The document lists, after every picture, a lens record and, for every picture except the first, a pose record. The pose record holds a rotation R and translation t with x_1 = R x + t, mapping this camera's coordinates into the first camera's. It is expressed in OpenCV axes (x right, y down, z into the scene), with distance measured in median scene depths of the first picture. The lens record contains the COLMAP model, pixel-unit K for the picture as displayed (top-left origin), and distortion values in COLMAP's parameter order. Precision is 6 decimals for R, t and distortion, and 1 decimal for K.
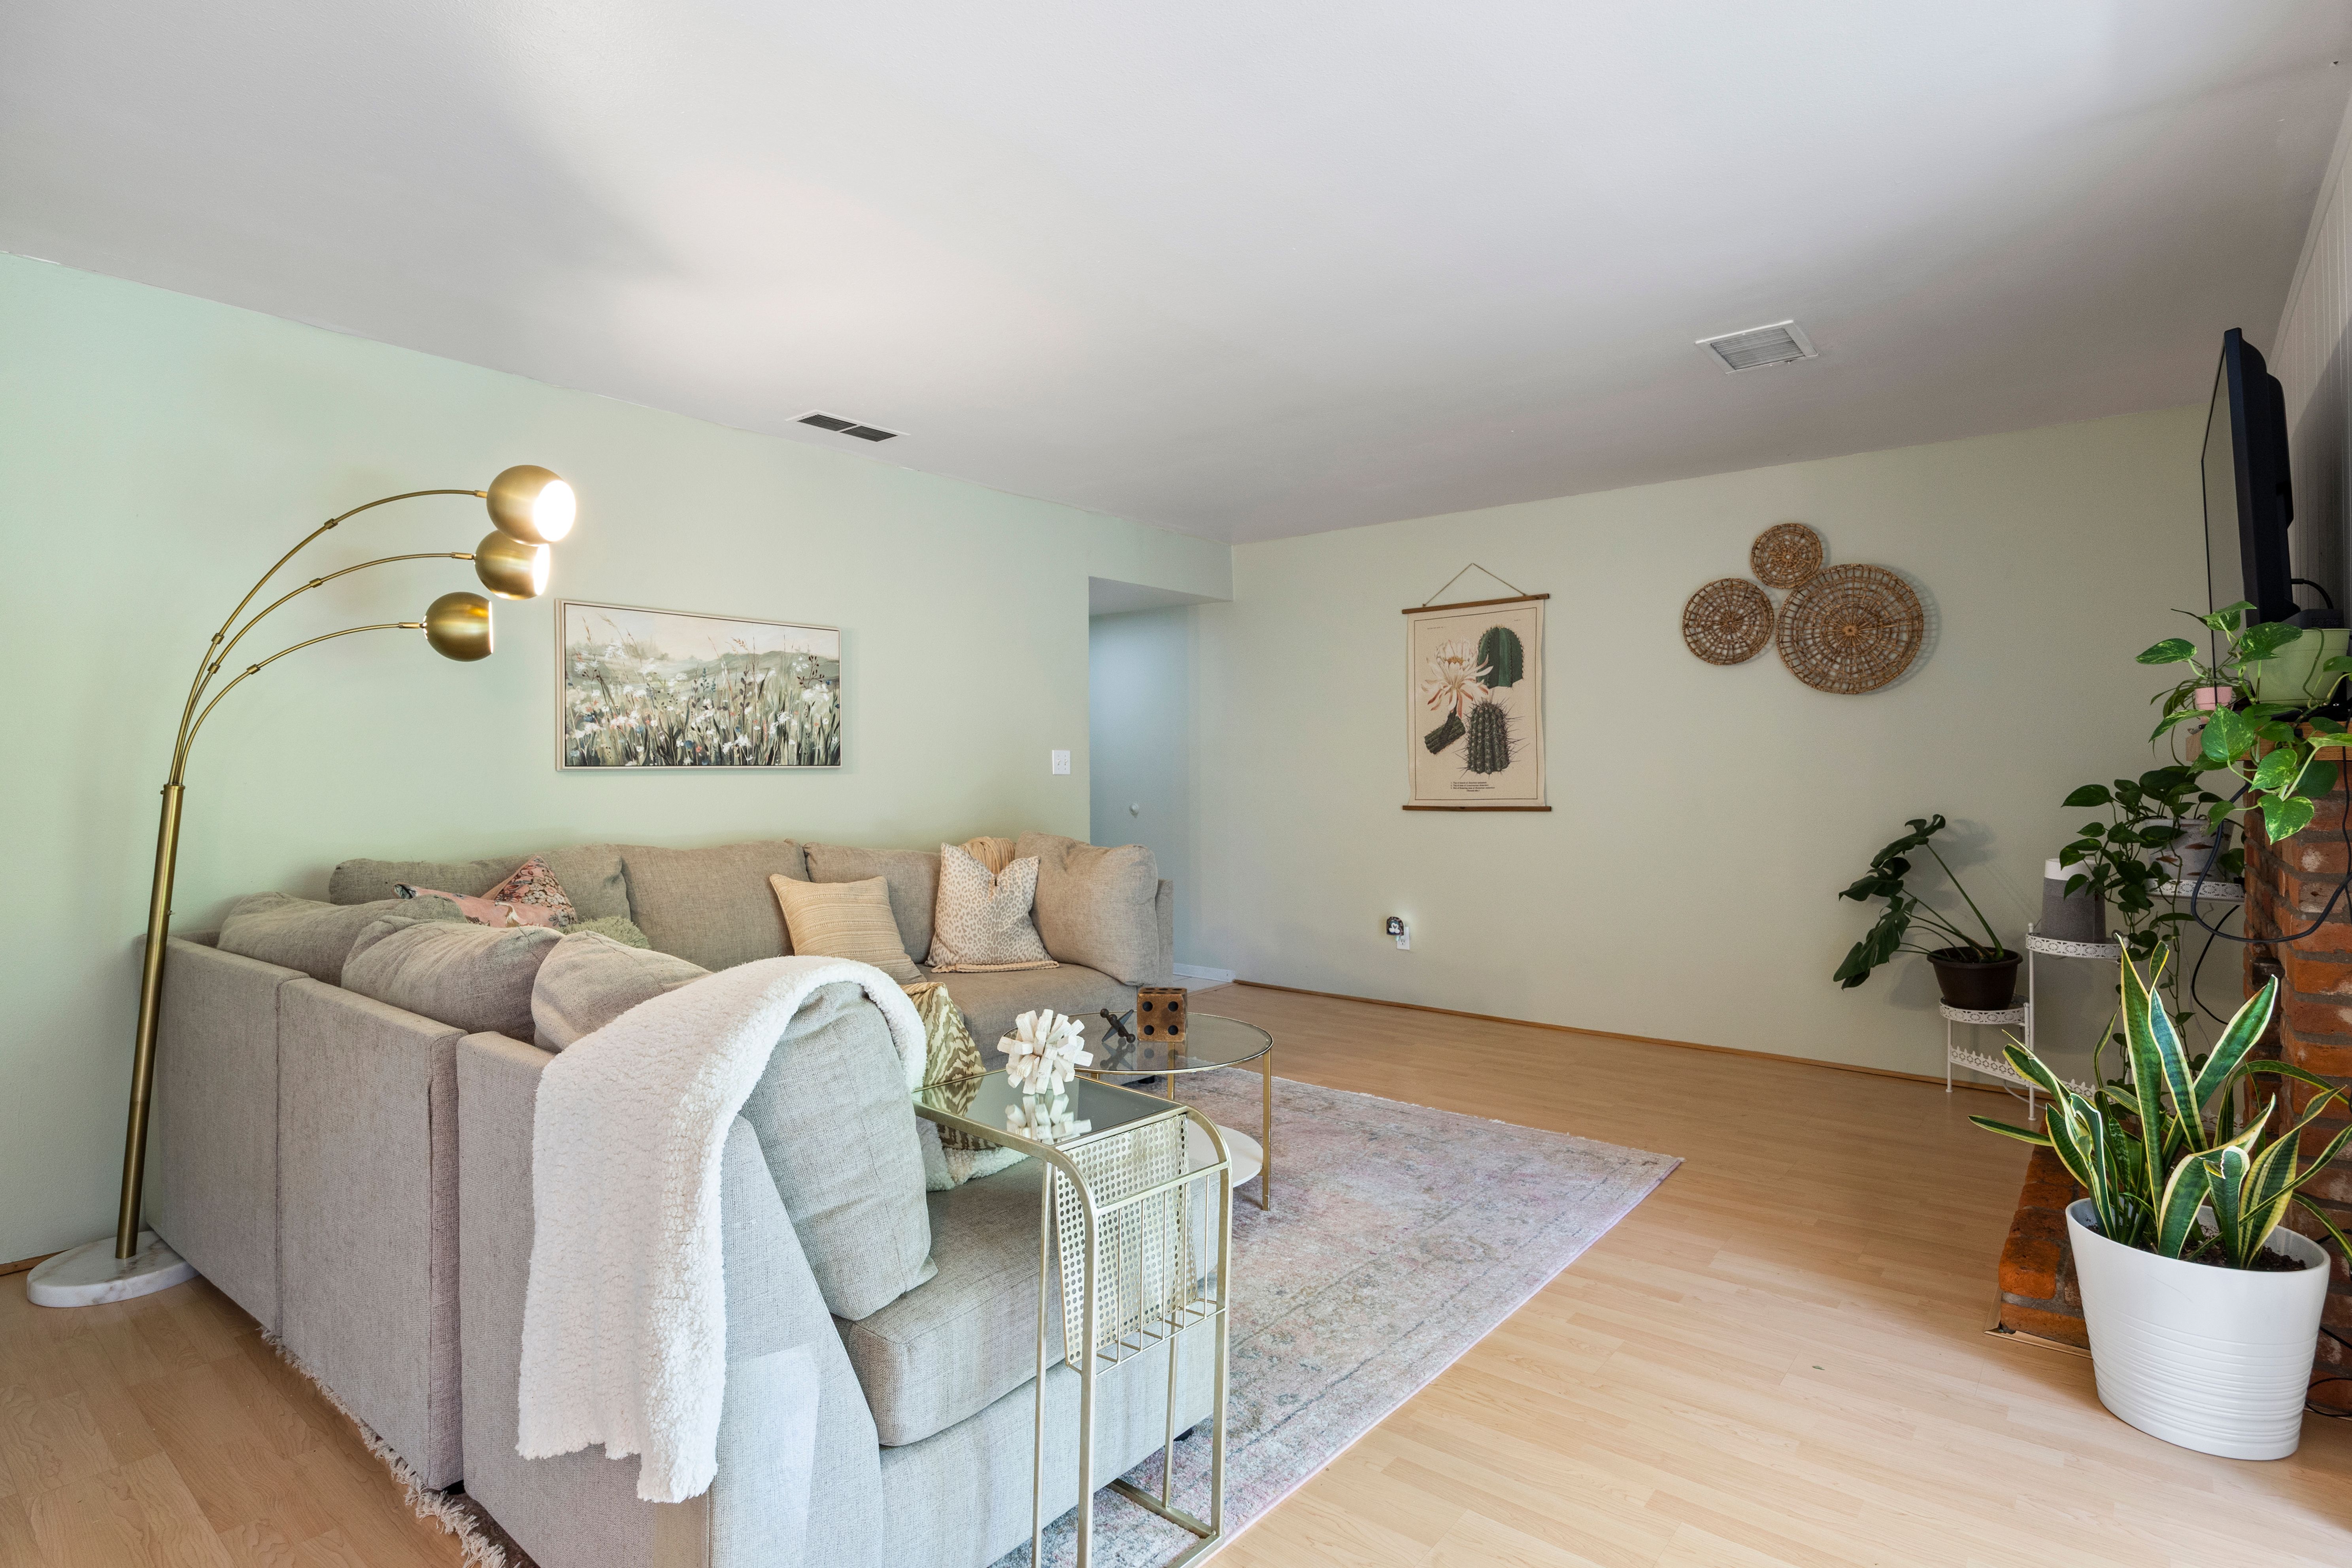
lens RADIAL K [[1180.4, 0, 1171.9], [0, 1180.4, 772.5], [0, 0, 1]] dist [-0.006383, -0.001177]
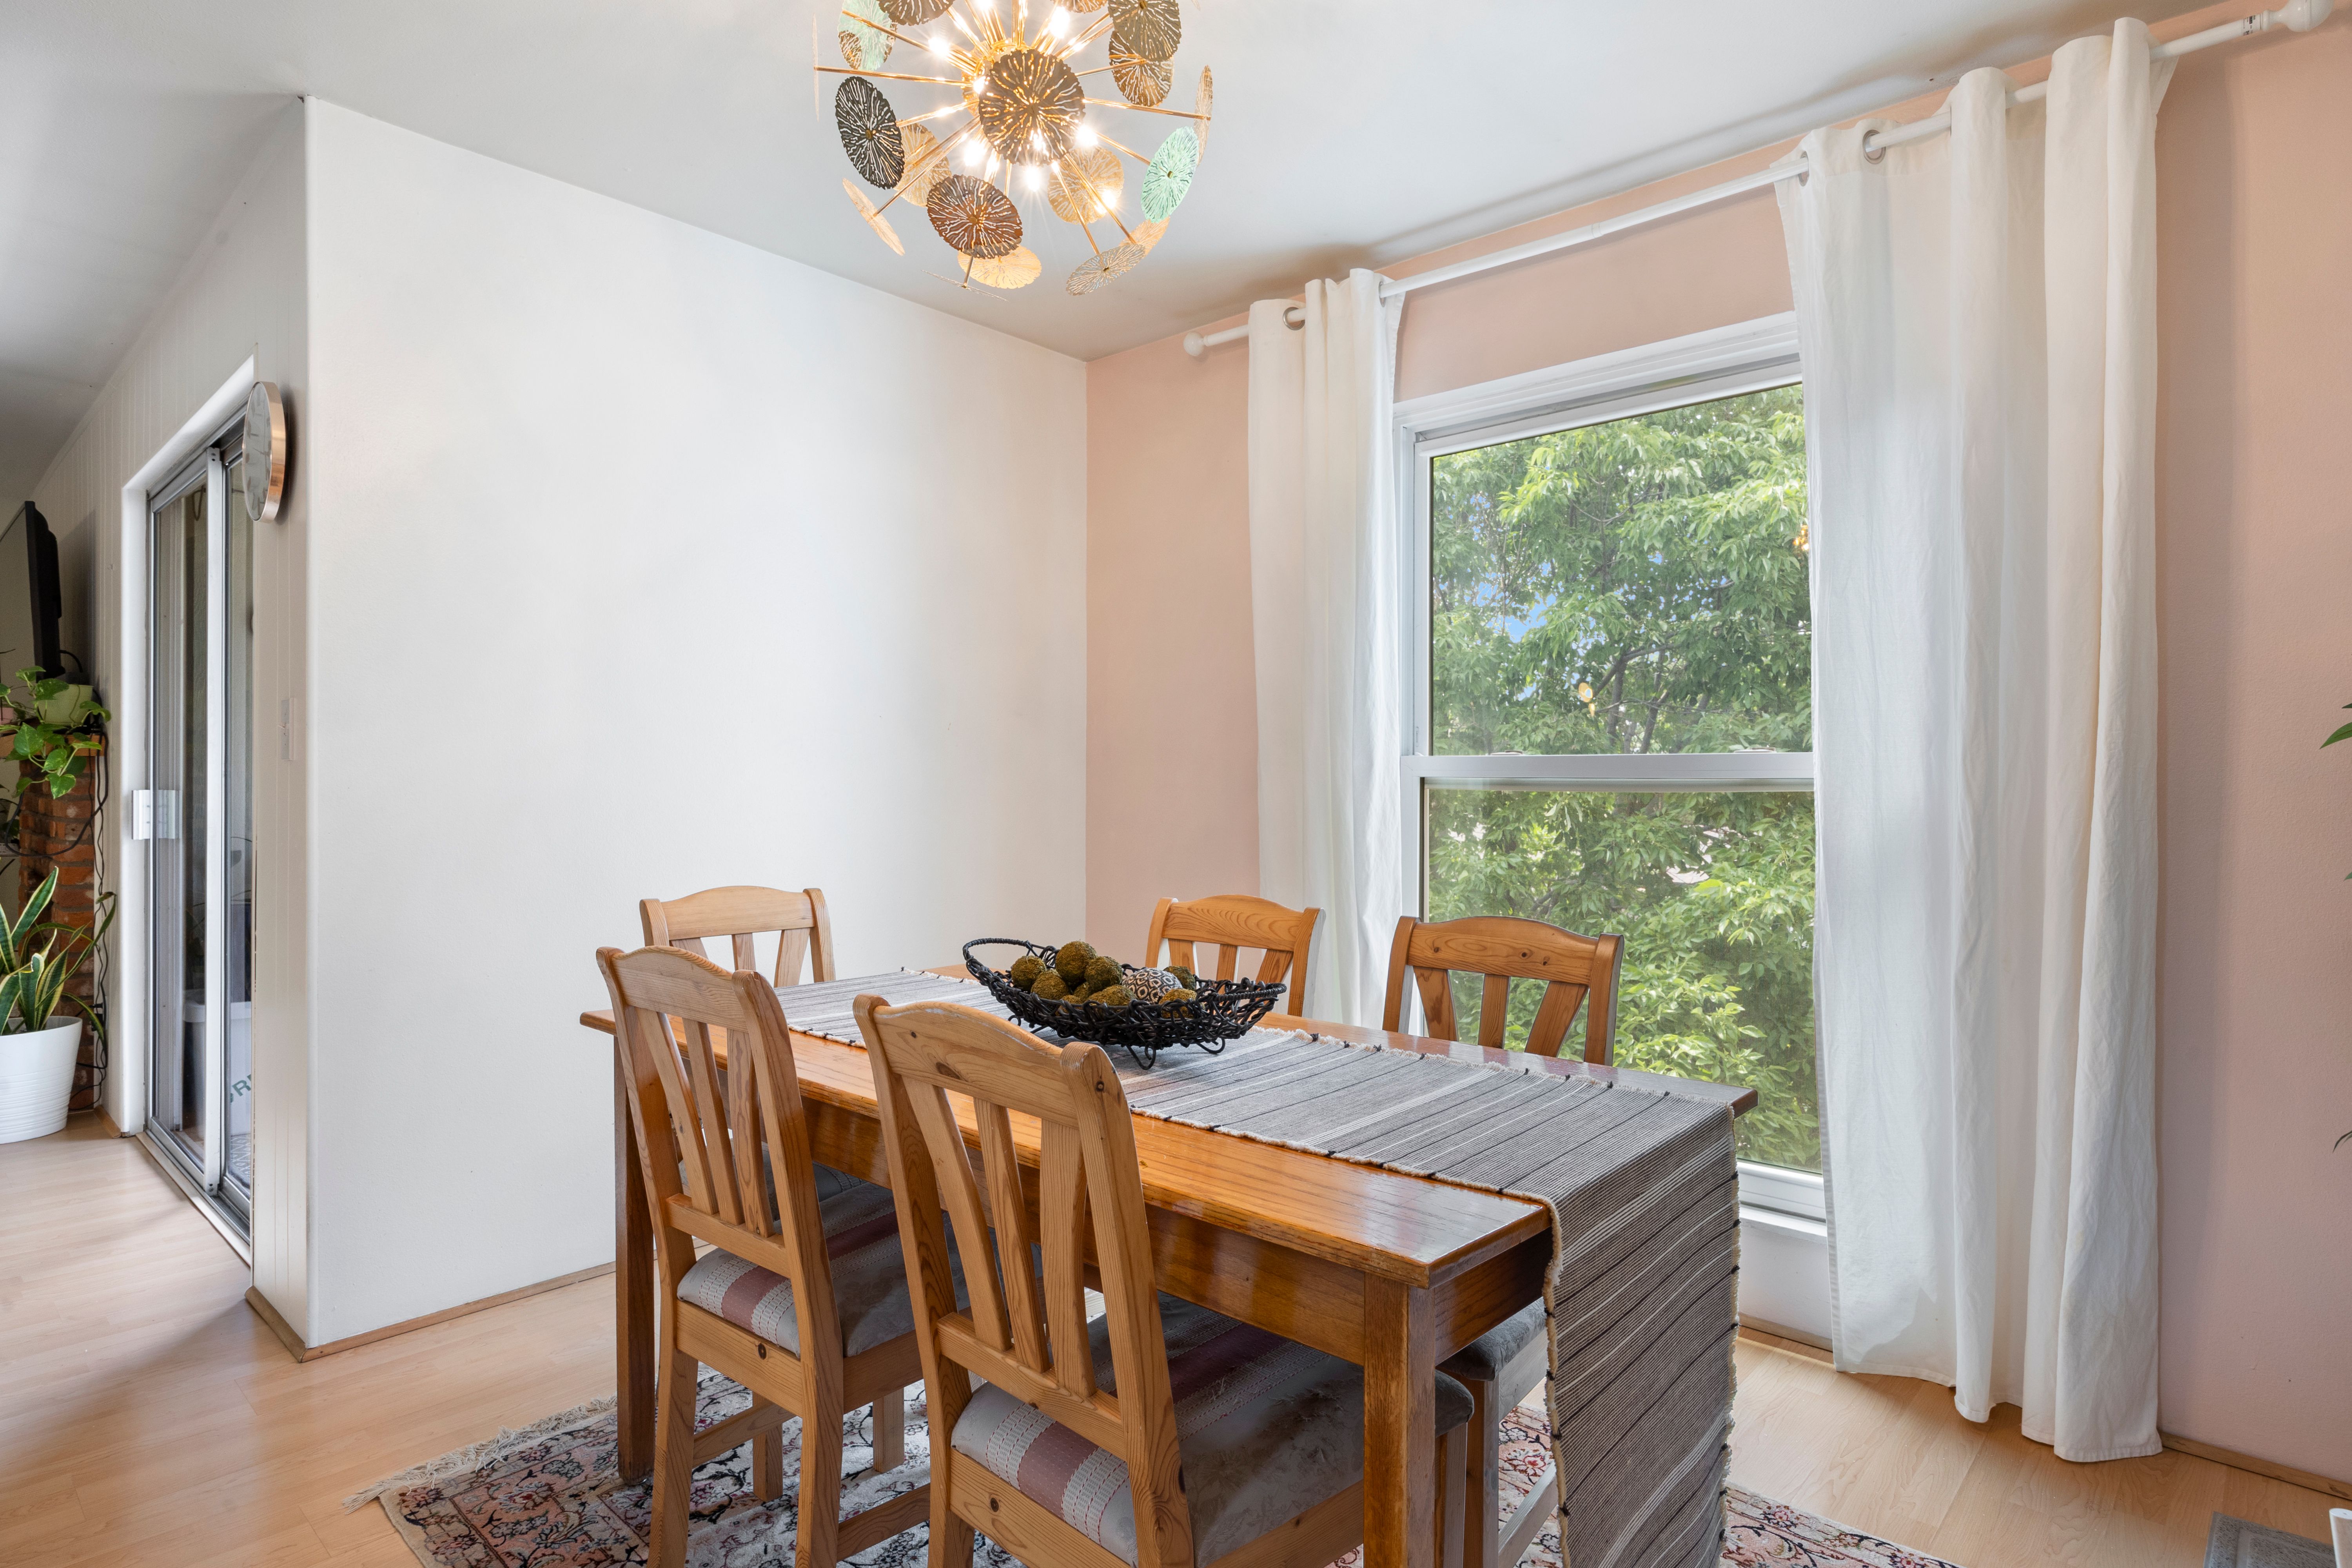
lens RADIAL K [[1250.0, 0, 1163.9], [0, 1250.0, 787.1], [0, 0, 1]] dist [-0.001687, -0.000799]
pose [[0.062666, 0.002170, 0.998032, -0.852558], [-0.006027, 0.999980, -0.001796, 0.031115], [-0.998016, -0.005903, 0.062678, -0.810710]]
